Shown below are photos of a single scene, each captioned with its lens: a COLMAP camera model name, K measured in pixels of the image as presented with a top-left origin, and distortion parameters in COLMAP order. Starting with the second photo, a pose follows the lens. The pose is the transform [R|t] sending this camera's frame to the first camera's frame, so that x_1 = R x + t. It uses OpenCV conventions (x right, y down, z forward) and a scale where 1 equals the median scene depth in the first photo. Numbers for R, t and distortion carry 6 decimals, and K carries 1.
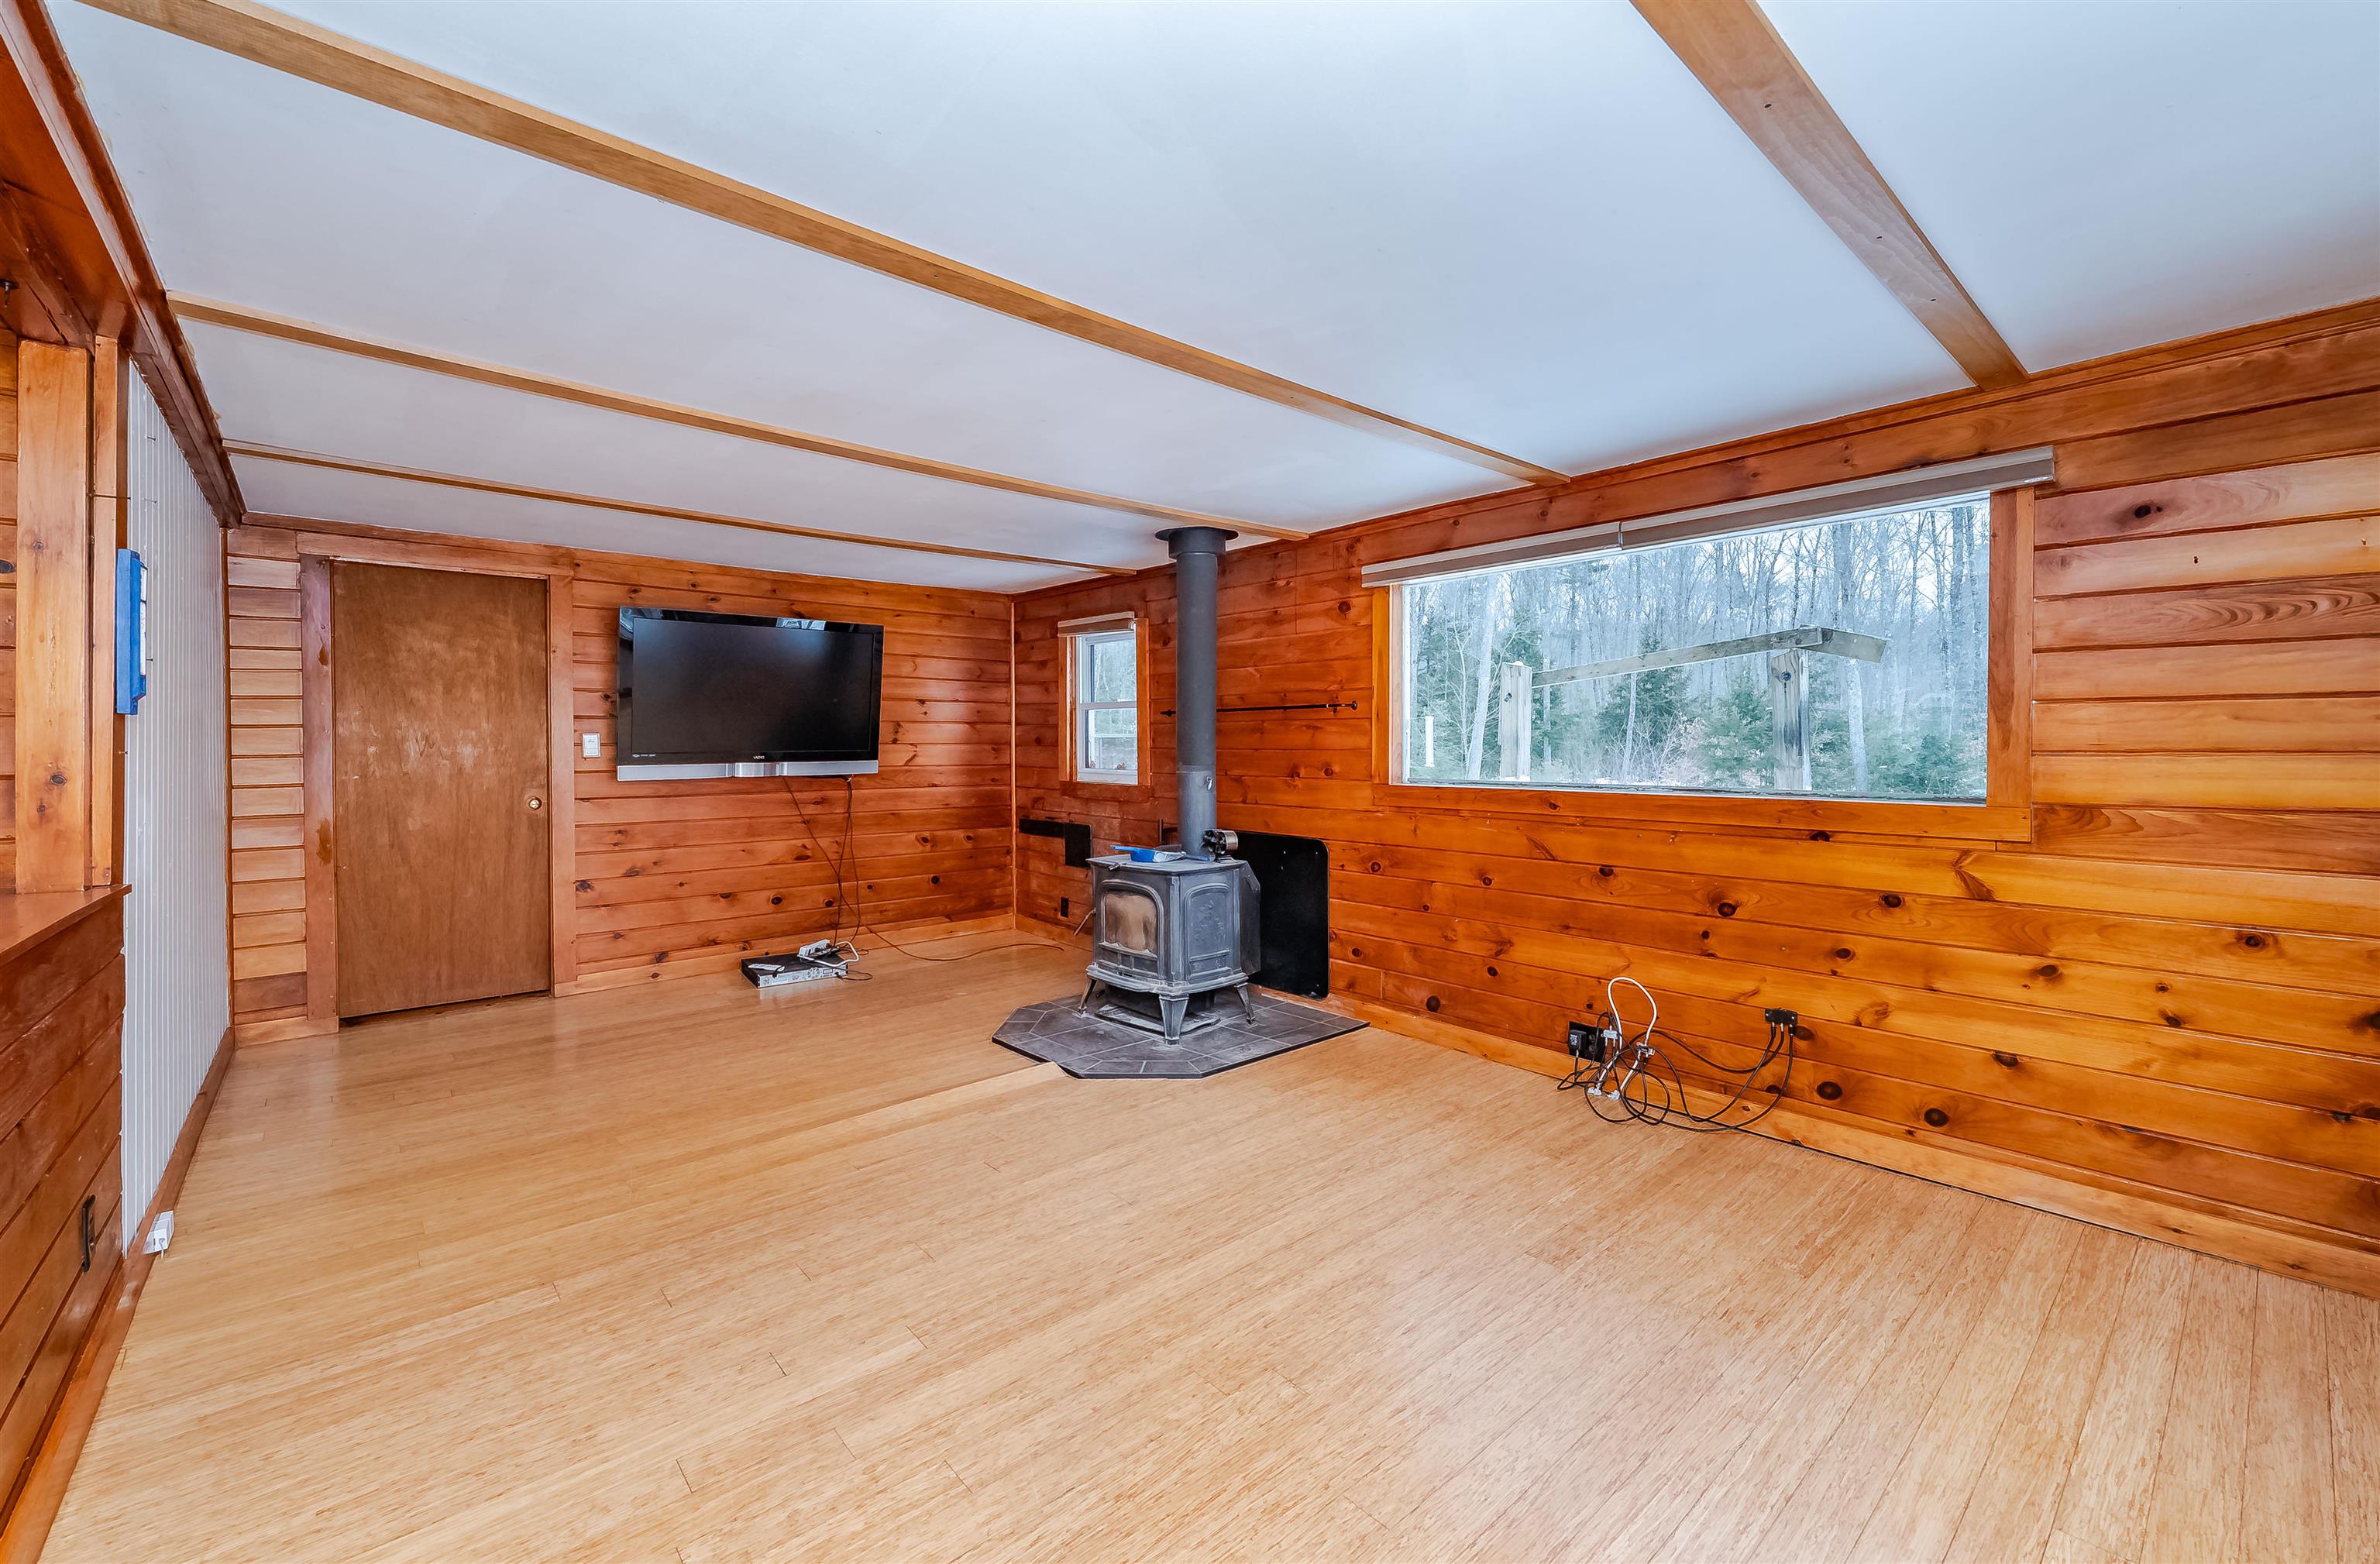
lens RADIAL K [[976.9, 0, 1200.4], [0, 976.9, 767.5], [0, 0, 1]] dist [0.000285, 0.000022]
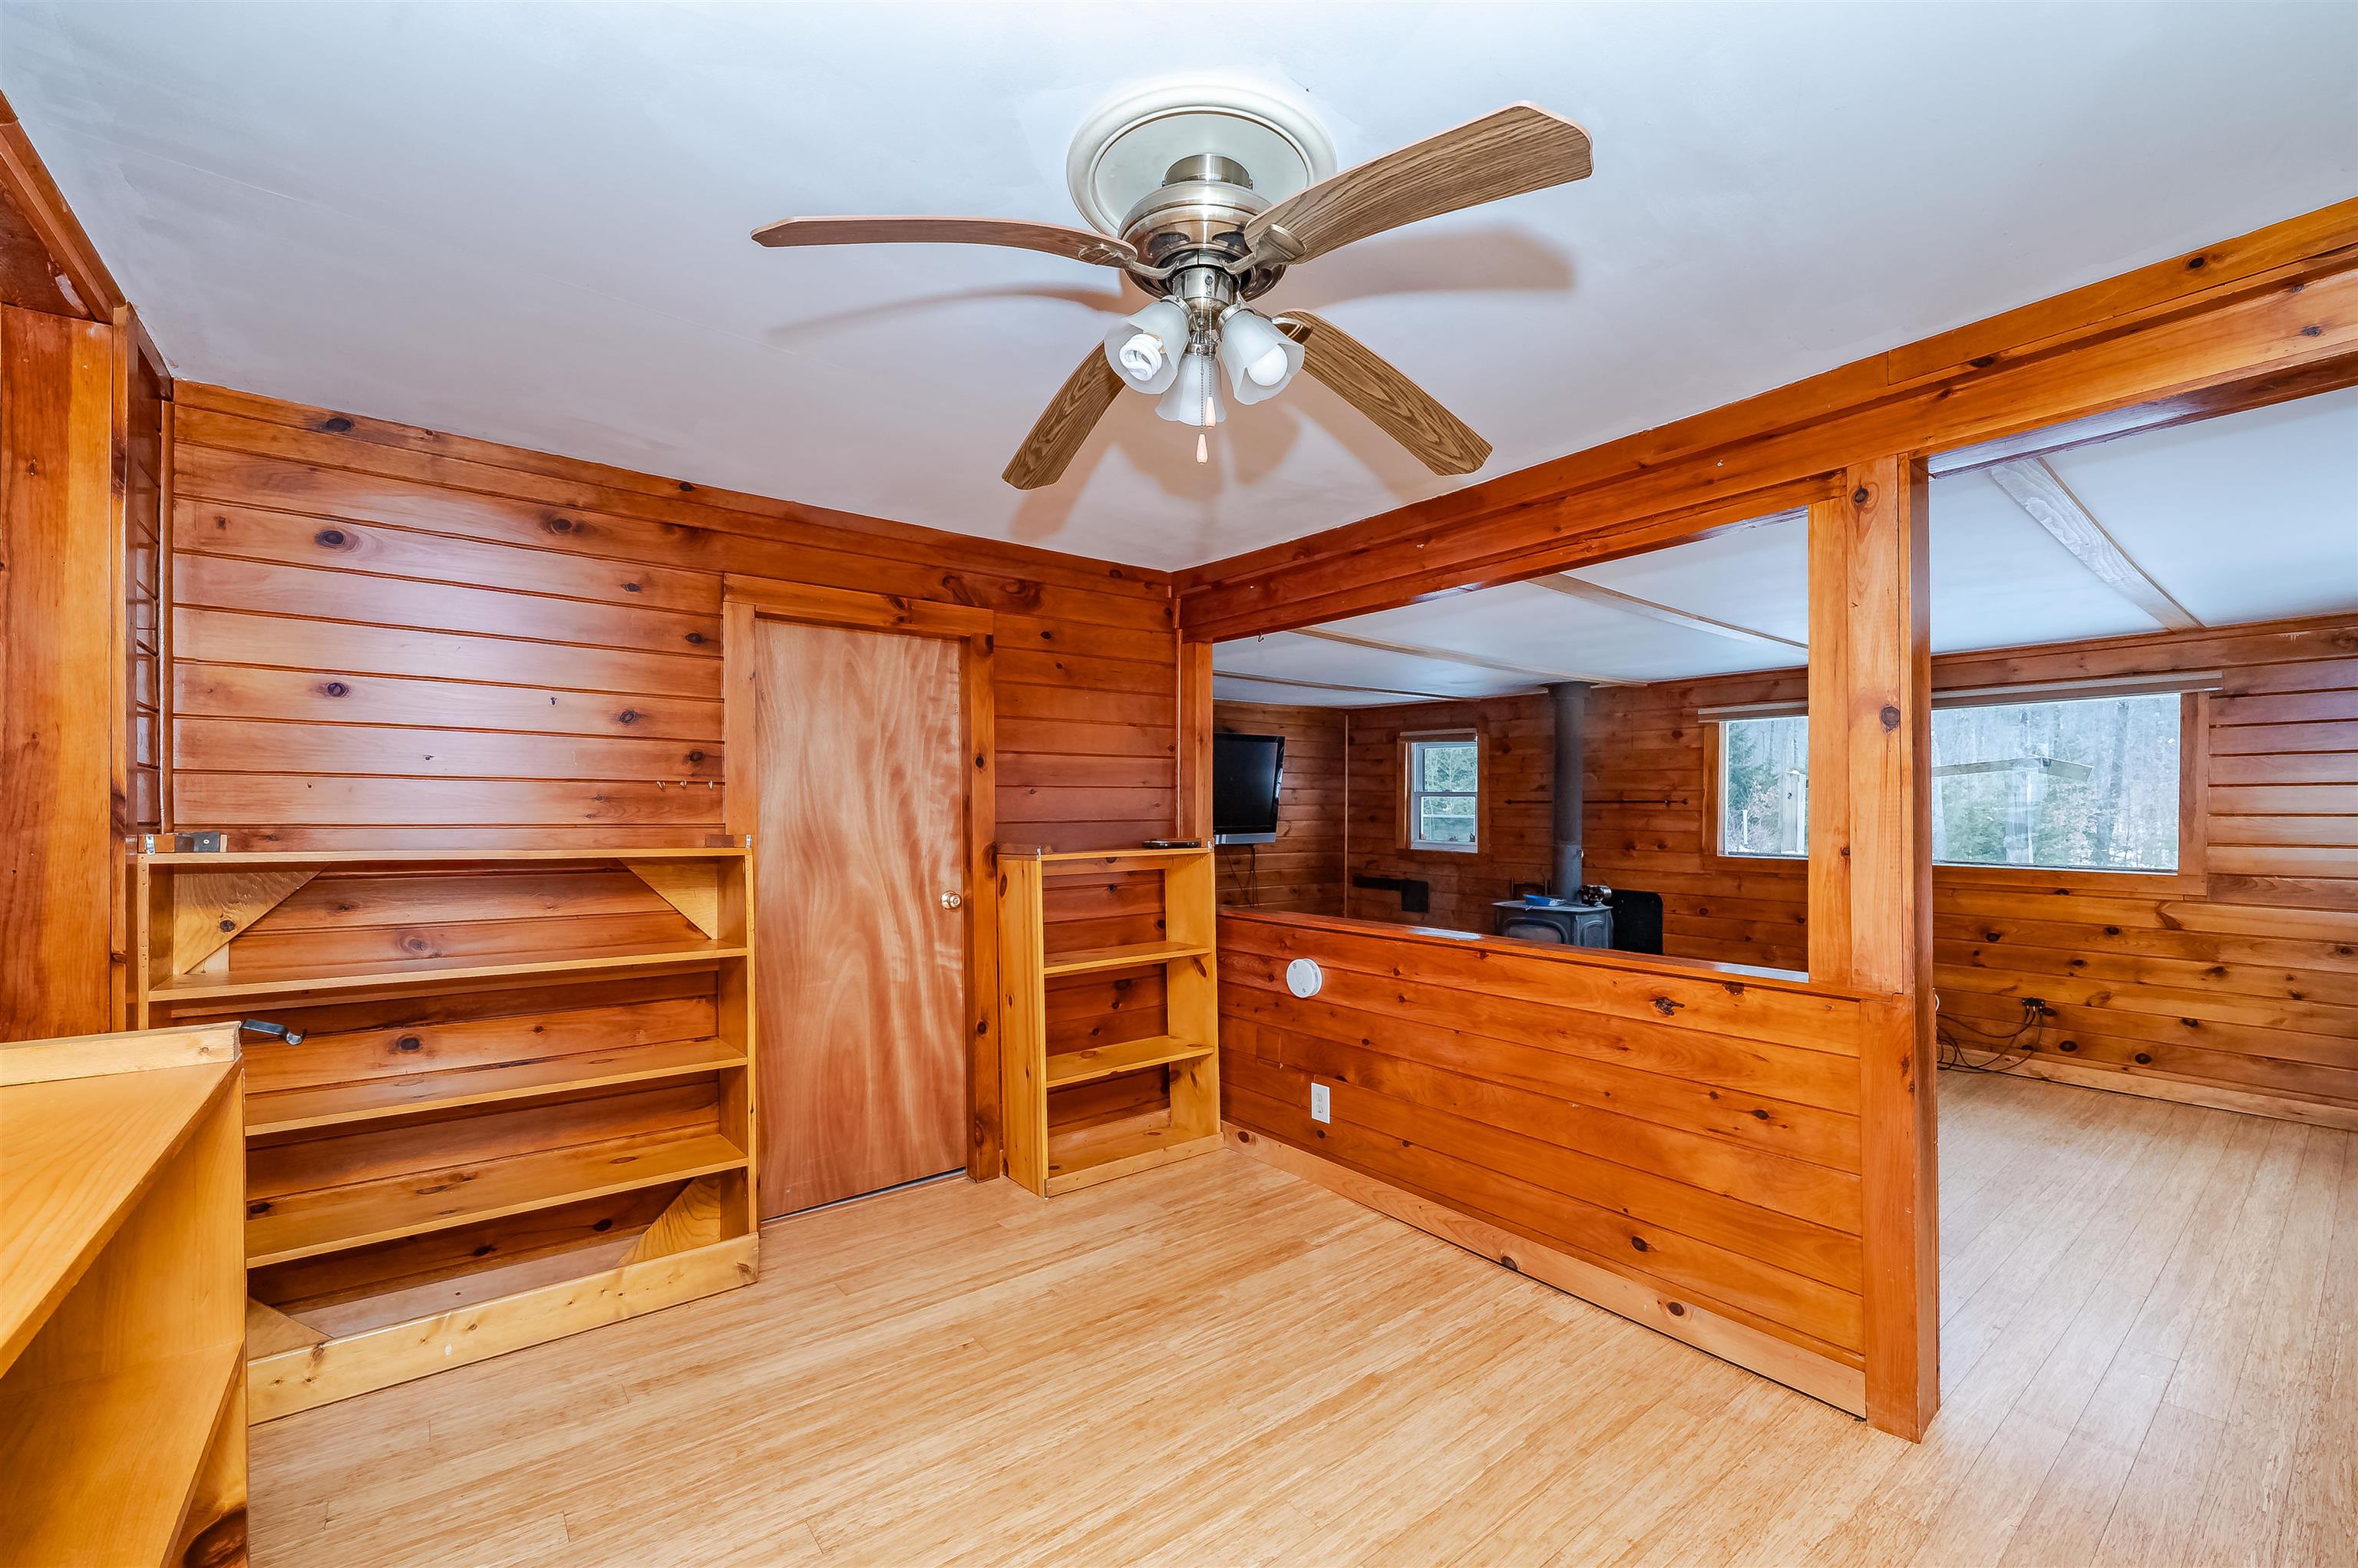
lens RADIAL K [[942.8, 0, 1180.8], [0, 942.8, 820.9], [0, 0, 1]] dist [-0.000173, 0.000148]
pose [[0.999370, 0.005592, -0.035051, -0.691678], [-0.005776, 0.999970, -0.005127, -0.028475], [0.035021, 0.005326, 0.999372, -0.558644]]
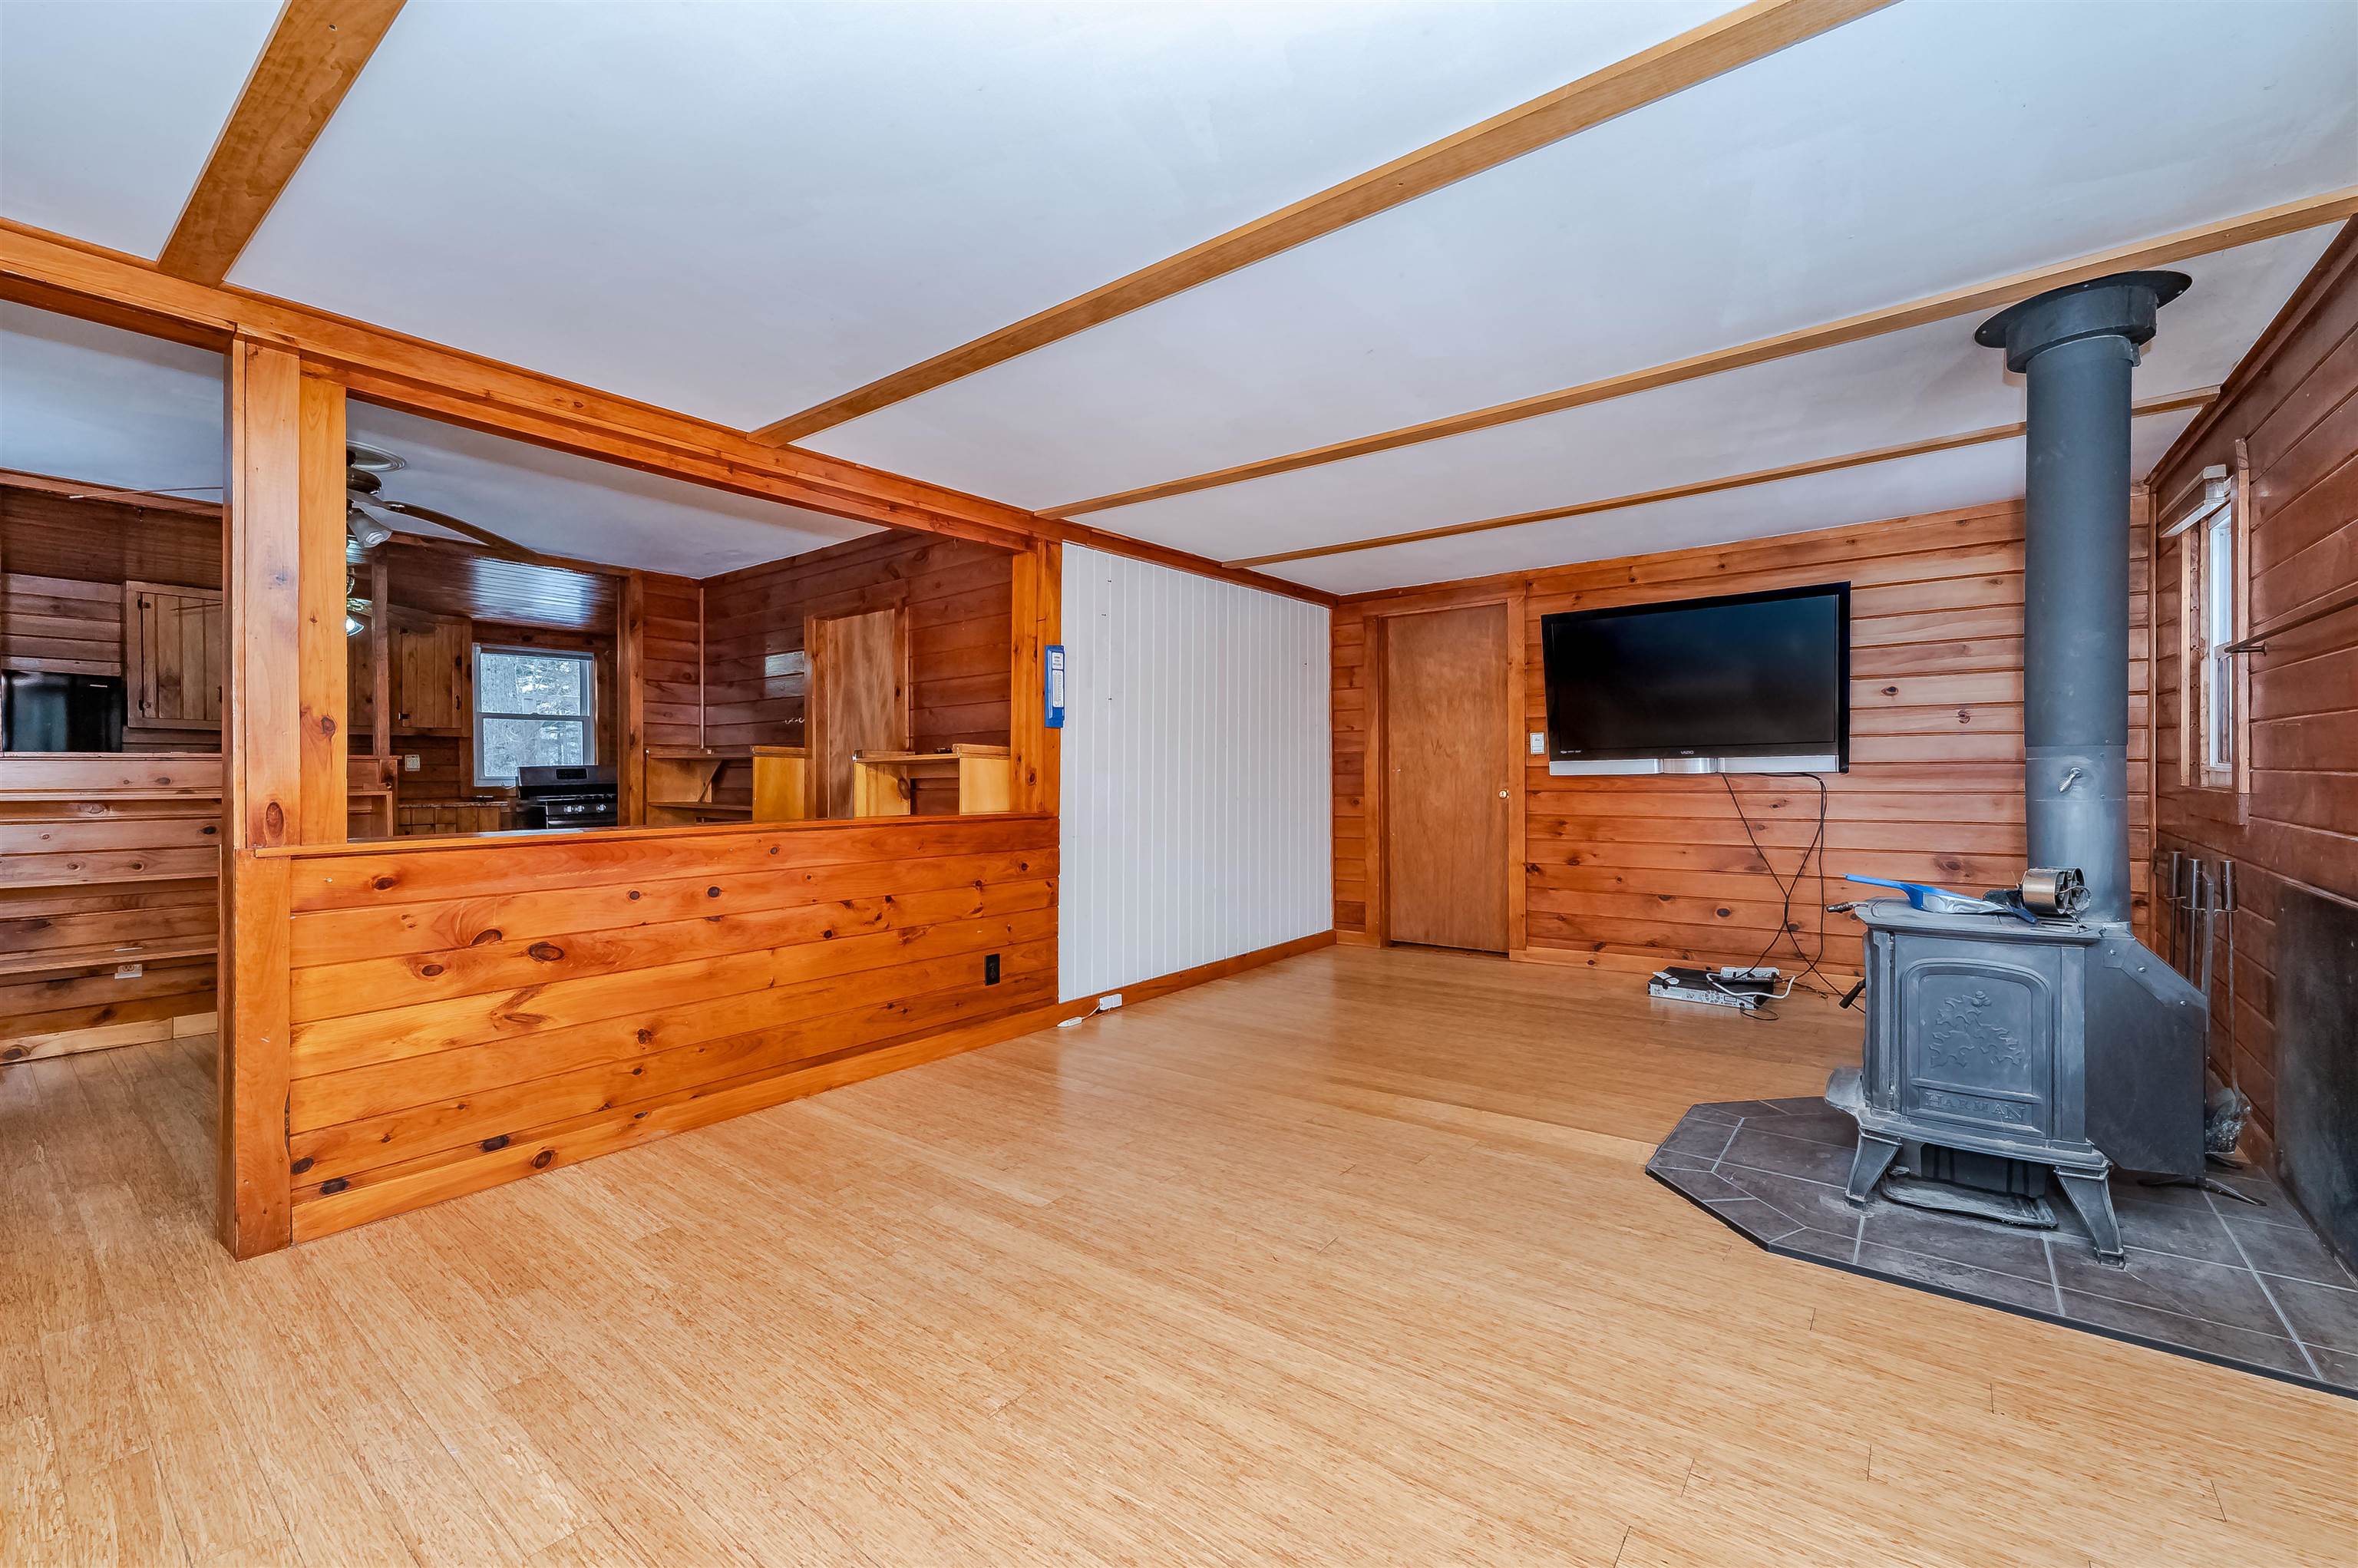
lens RADIAL K [[956.6, 0, 1157.3], [0, 956.6, 780.9], [0, 0, 1]] dist [-0.000529, 0.000003]
pose [[0.177861, 0.009506, -0.984010, 0.544562], [-0.009775, 0.999921, 0.007892, 0.022777], [0.984007, 0.008215, 0.177940, 0.536439]]
